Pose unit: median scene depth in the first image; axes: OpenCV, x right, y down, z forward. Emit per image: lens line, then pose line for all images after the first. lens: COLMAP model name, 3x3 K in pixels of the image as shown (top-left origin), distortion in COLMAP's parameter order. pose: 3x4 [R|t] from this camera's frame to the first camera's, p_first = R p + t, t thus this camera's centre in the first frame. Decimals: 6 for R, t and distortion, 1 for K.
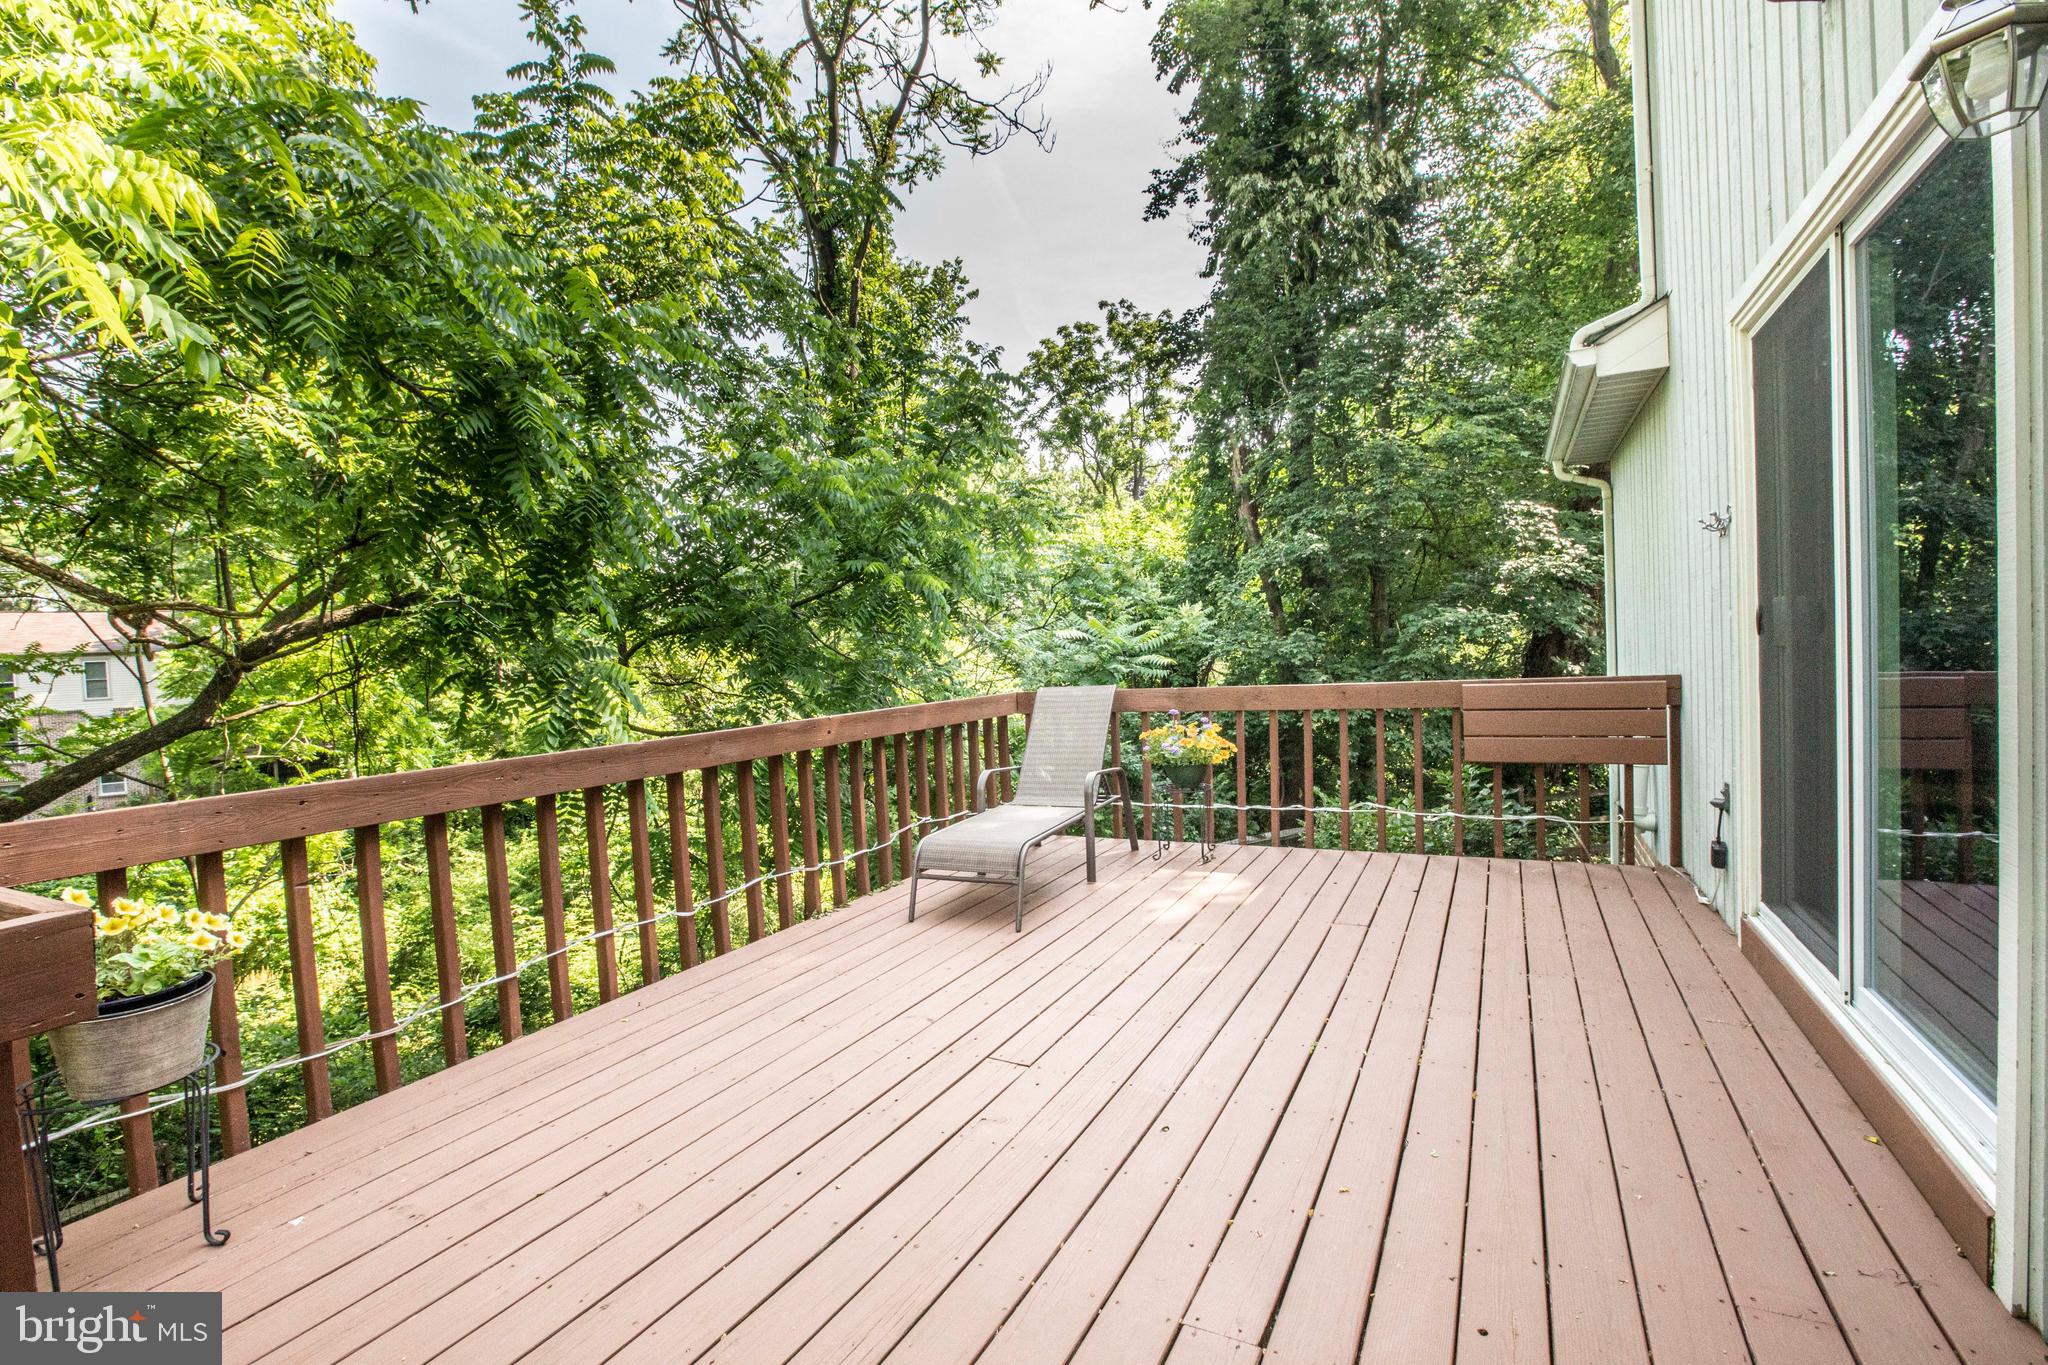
lens RADIAL K [[929.9, 0, 1022.5], [0, 929.9, 689.6], [0, 0, 1]] dist [-0.050060, 0.015068]
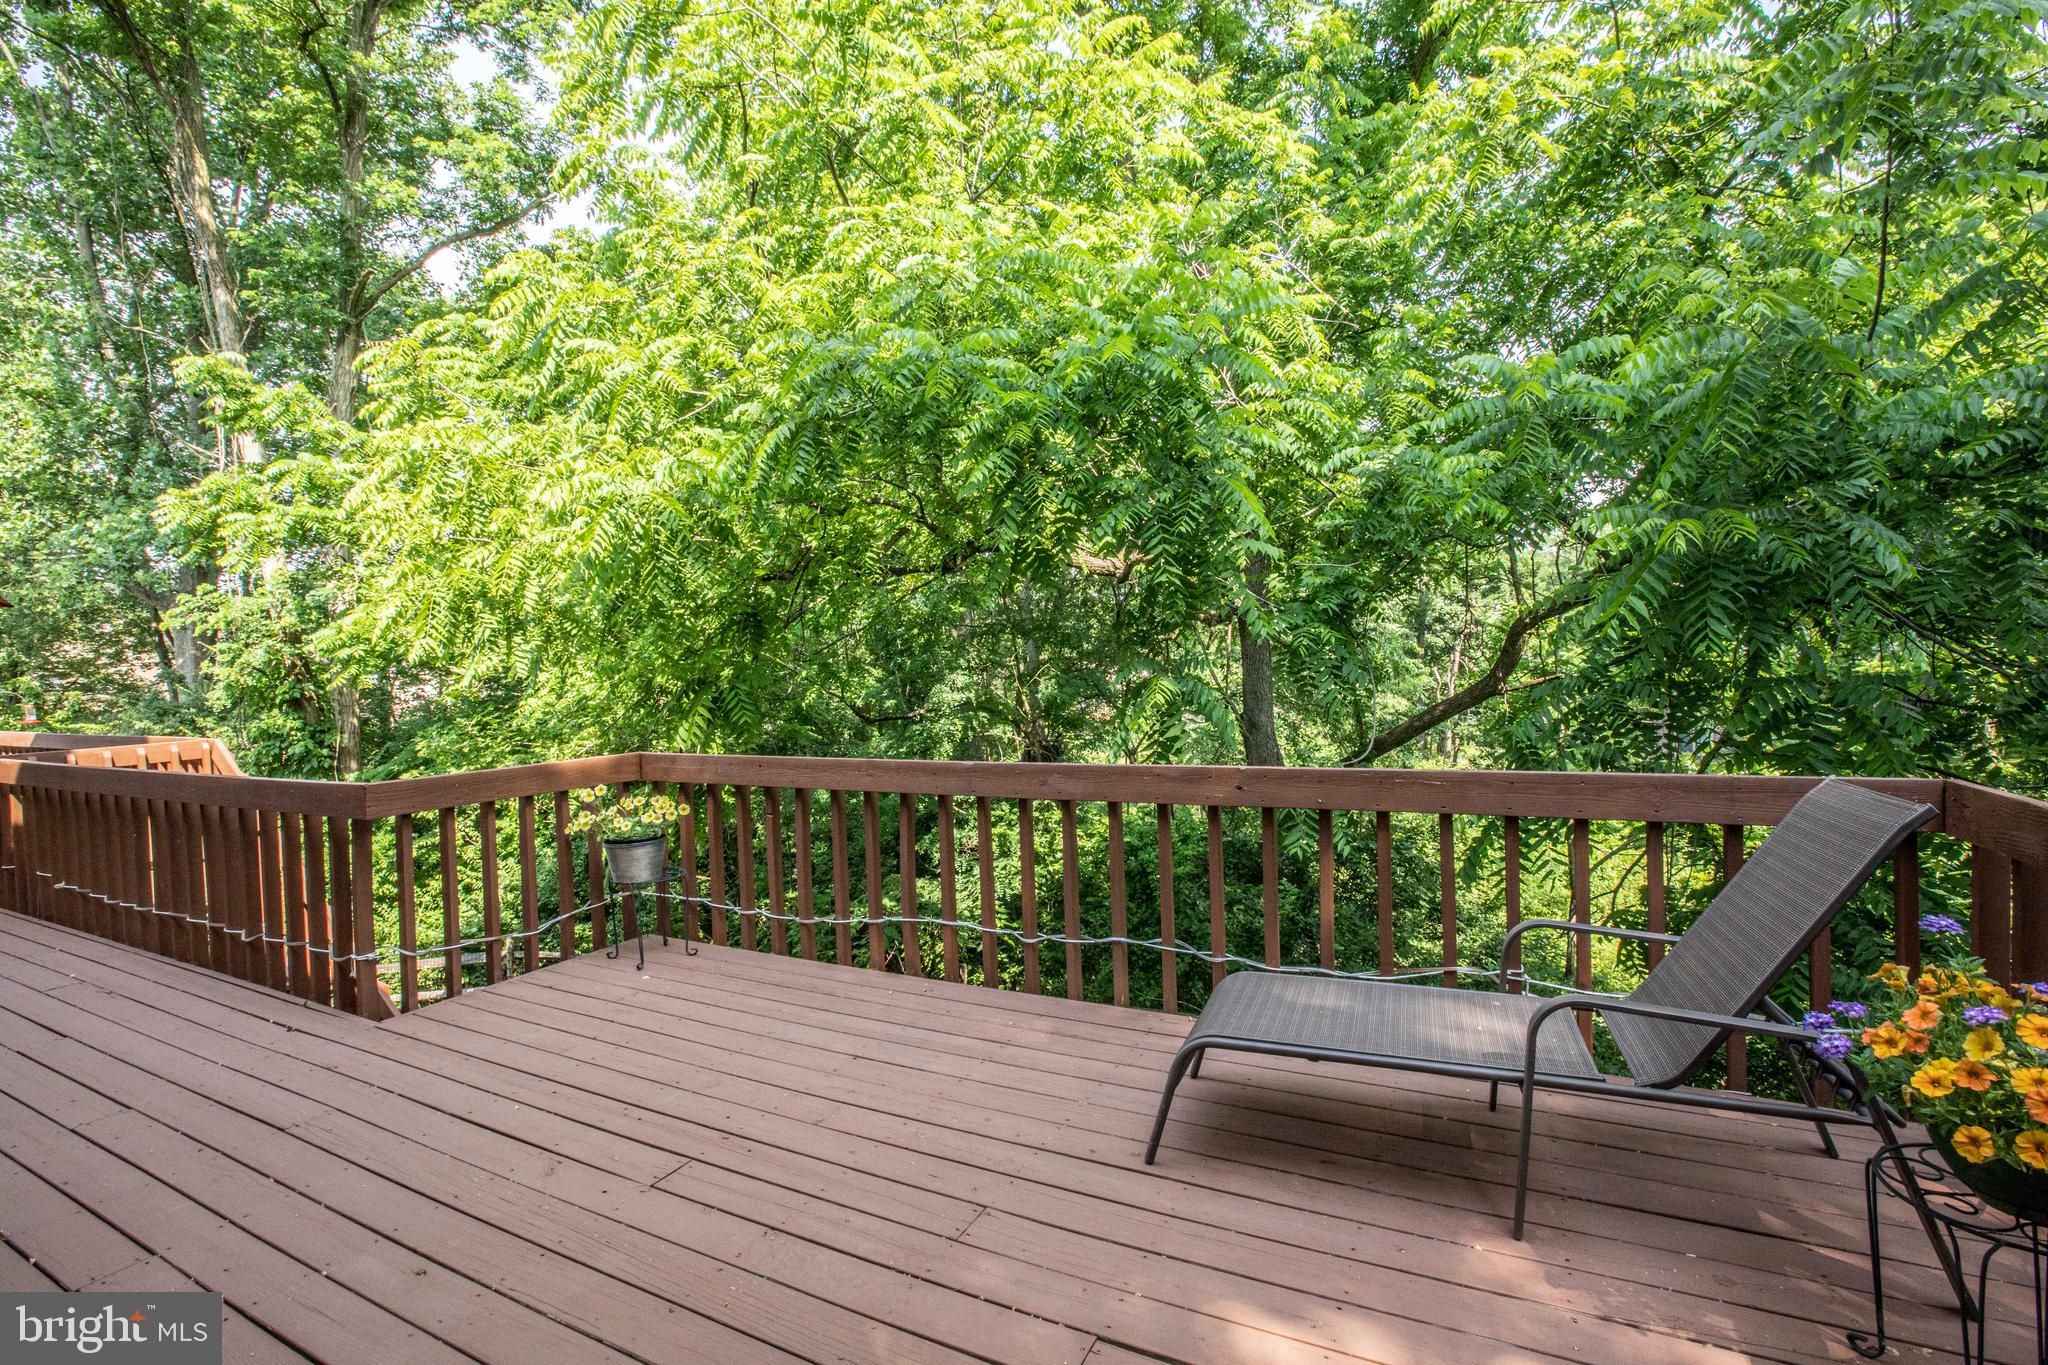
lens RADIAL K [[929.9, 0, 1020.6], [0, 929.9, 679.7], [0, 0, 1]] dist [-0.050060, 0.015068]
pose [[-0.002971, 0.057156, -0.998361, 0.630368], [-0.003686, 0.998358, 0.057167, -0.095552], [0.999989, 0.003850, -0.002755, 1.003463]]
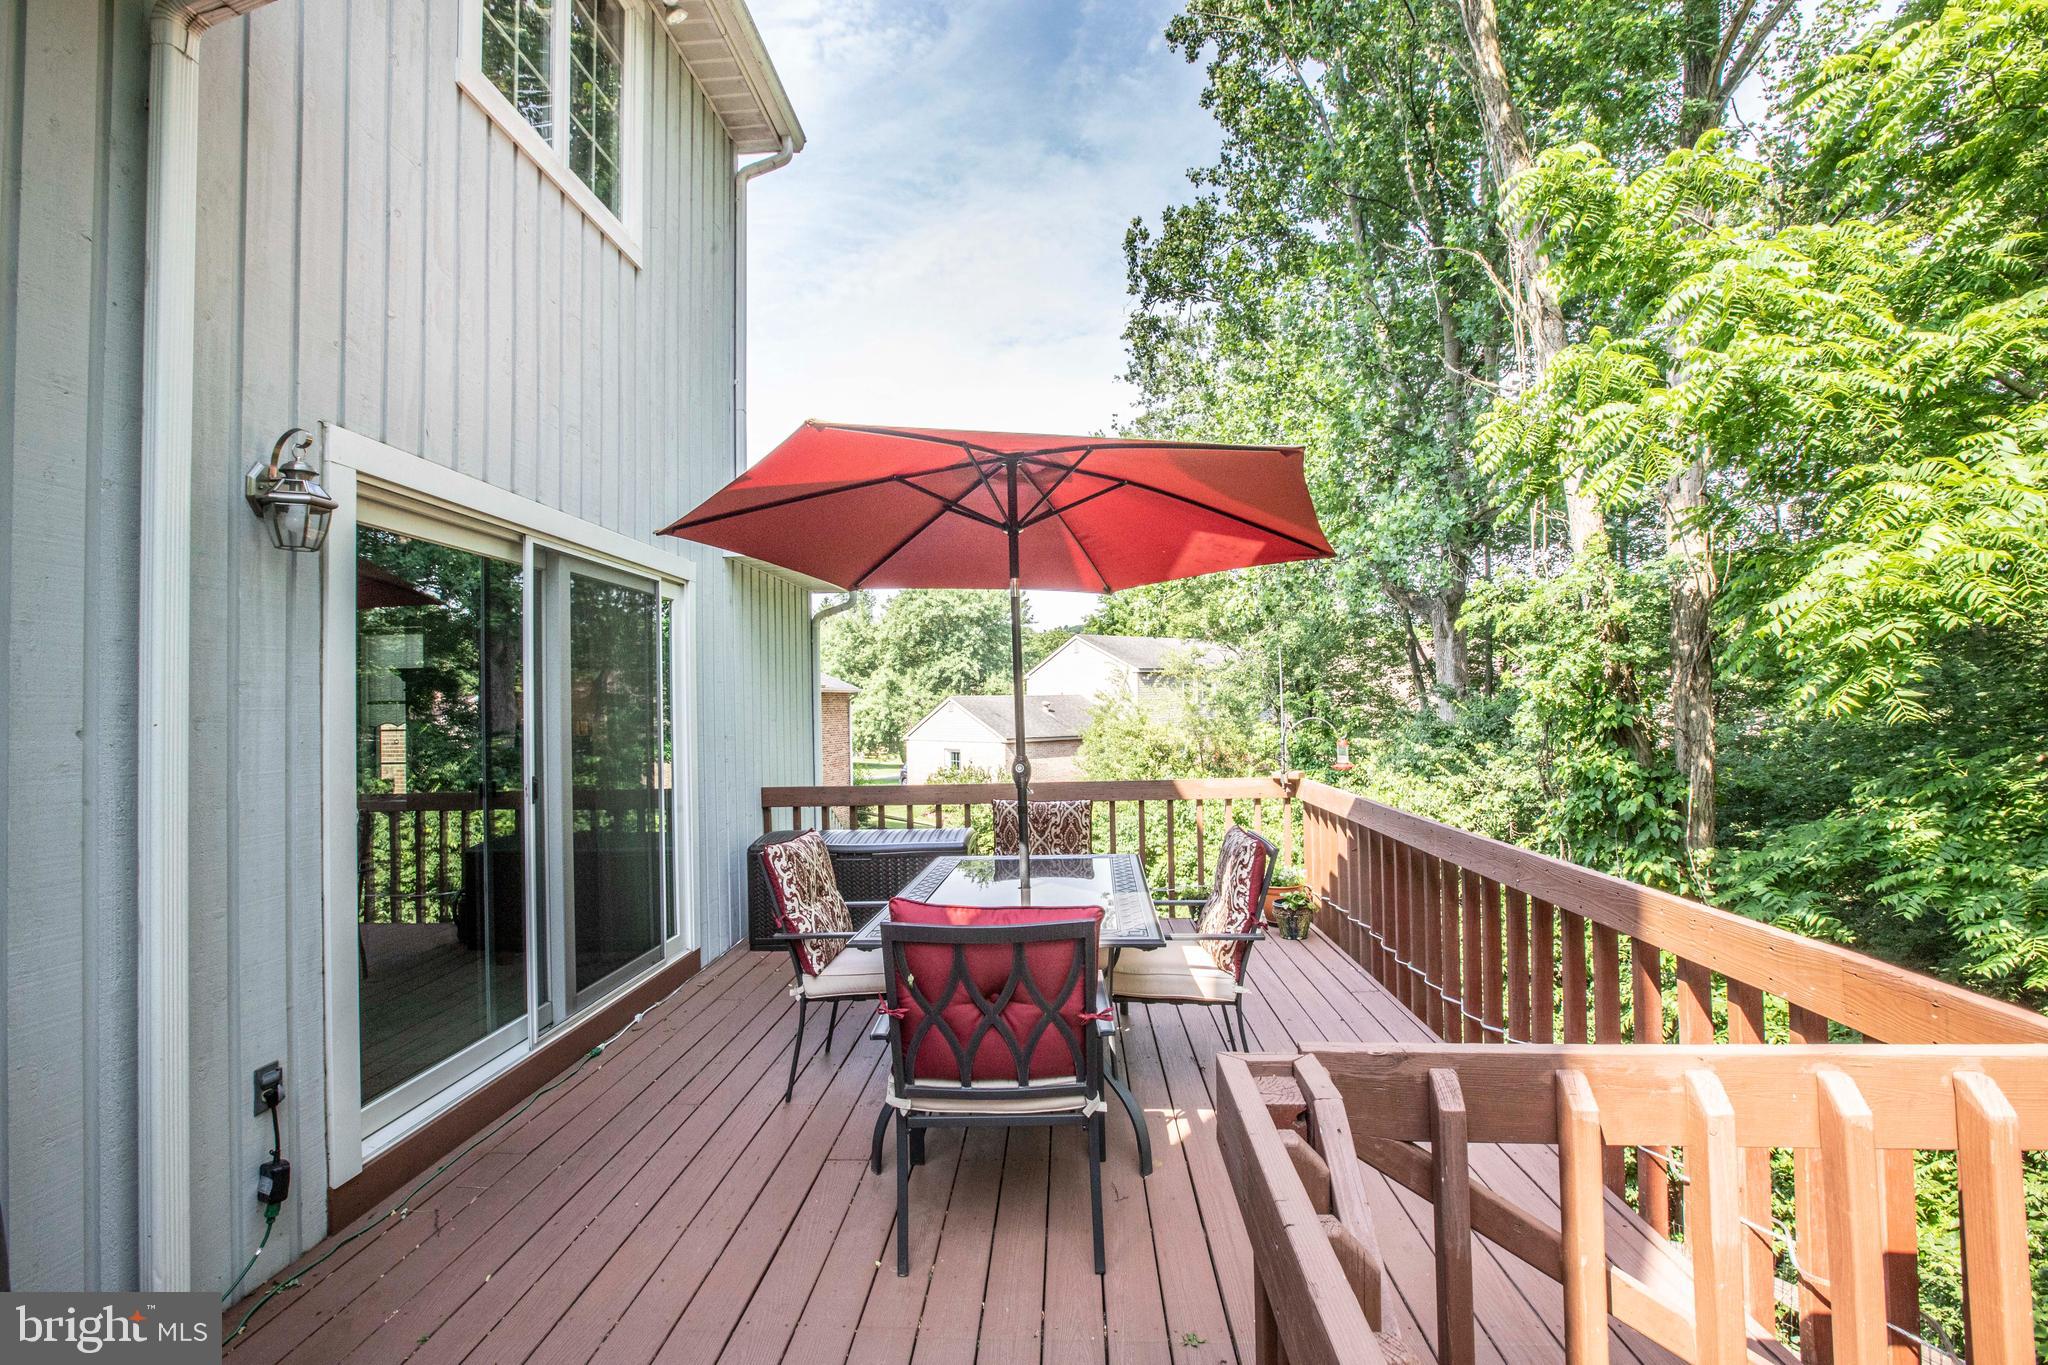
lens RADIAL K [[929.9, 0, 1013.9], [0, 929.9, 674.6], [0, 0, 1]] dist [-0.050060, 0.015068]
pose [[-0.912382, 0.041695, -0.407211, -0.667245], [0.039365, 0.999125, 0.014102, -0.030841], [0.407442, -0.003164, -0.913225, -0.517004]]
